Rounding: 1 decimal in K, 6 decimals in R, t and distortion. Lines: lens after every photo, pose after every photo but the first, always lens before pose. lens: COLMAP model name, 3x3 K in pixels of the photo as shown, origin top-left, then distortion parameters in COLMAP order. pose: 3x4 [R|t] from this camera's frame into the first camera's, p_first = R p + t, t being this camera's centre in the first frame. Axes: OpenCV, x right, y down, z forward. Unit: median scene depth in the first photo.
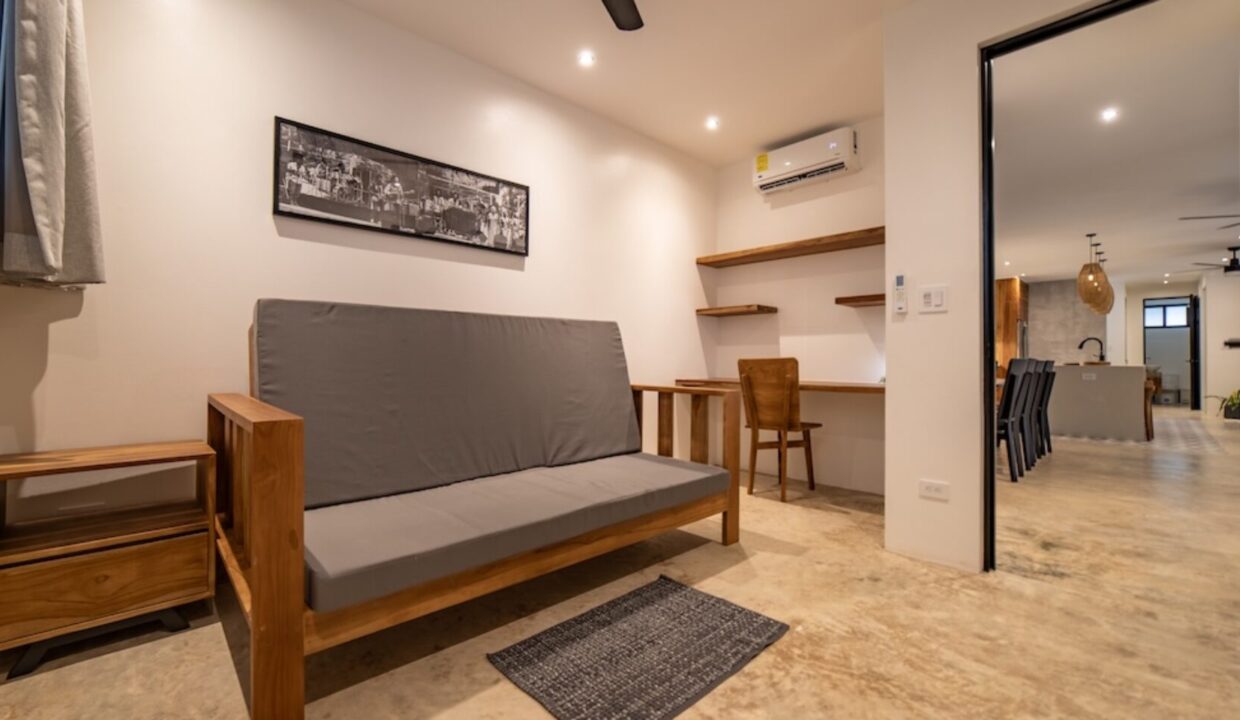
lens RADIAL K [[505.4, 0, 611.8], [0, 505.4, 354.4], [0, 0, 1]] dist [-0.025312, 0.010077]
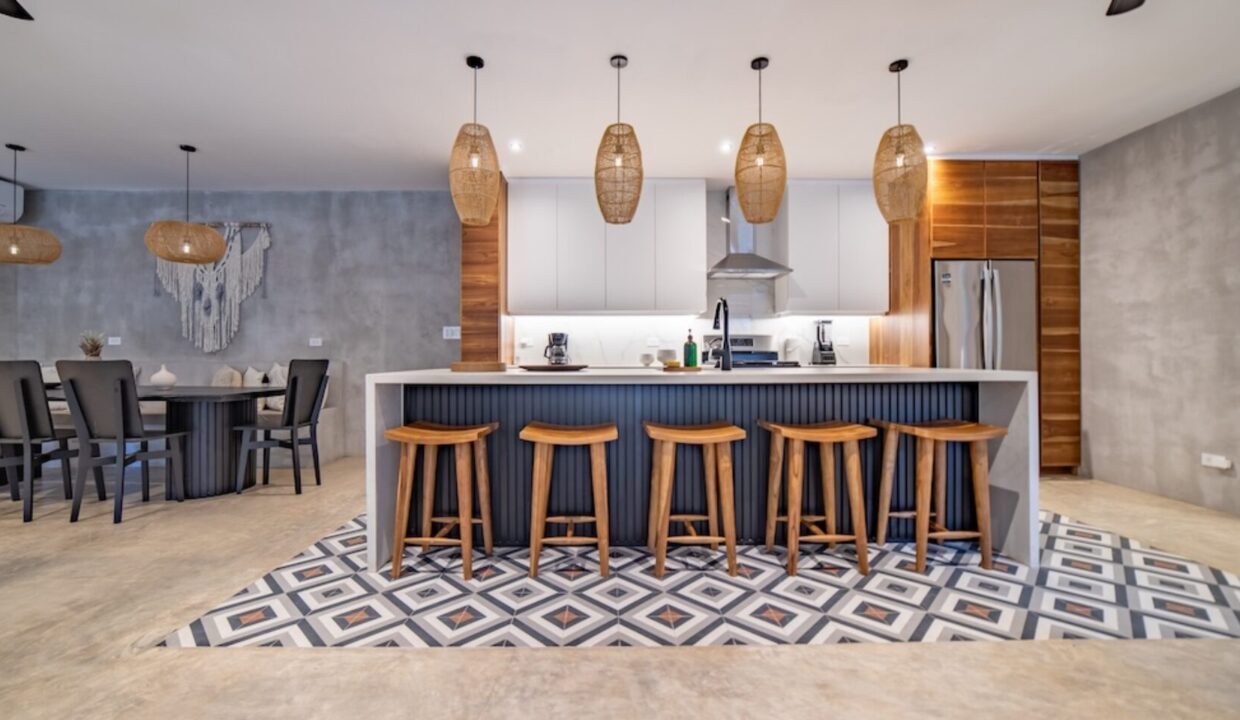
lens RADIAL K [[505.4, 0, 611.8], [0, 505.4, 354.4], [0, 0, 1]] dist [-0.025312, 0.010077]
pose [[0.739947, -0.009843, -0.672593, 0.873390], [0.012331, 0.999923, -0.001067, 0.006345], [0.672552, -0.007504, 0.740012, 0.499693]]
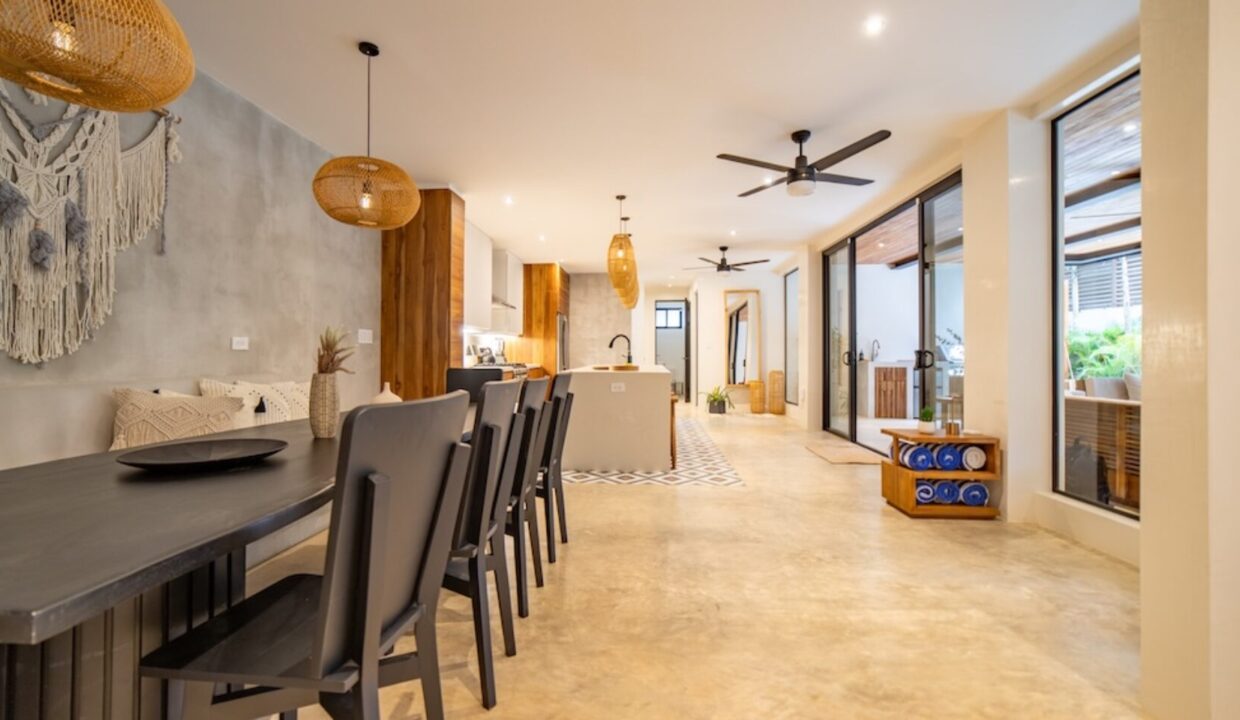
lens RADIAL K [[505.4, 0, 611.8], [0, 505.4, 354.4], [0, 0, 1]] dist [-0.025312, 0.010077]
pose [[0.731241, -0.004711, 0.682103, 0.282816], [-0.003630, 0.999935, 0.010797, -0.007298], [-0.682110, -0.010371, 0.731176, 0.294409]]
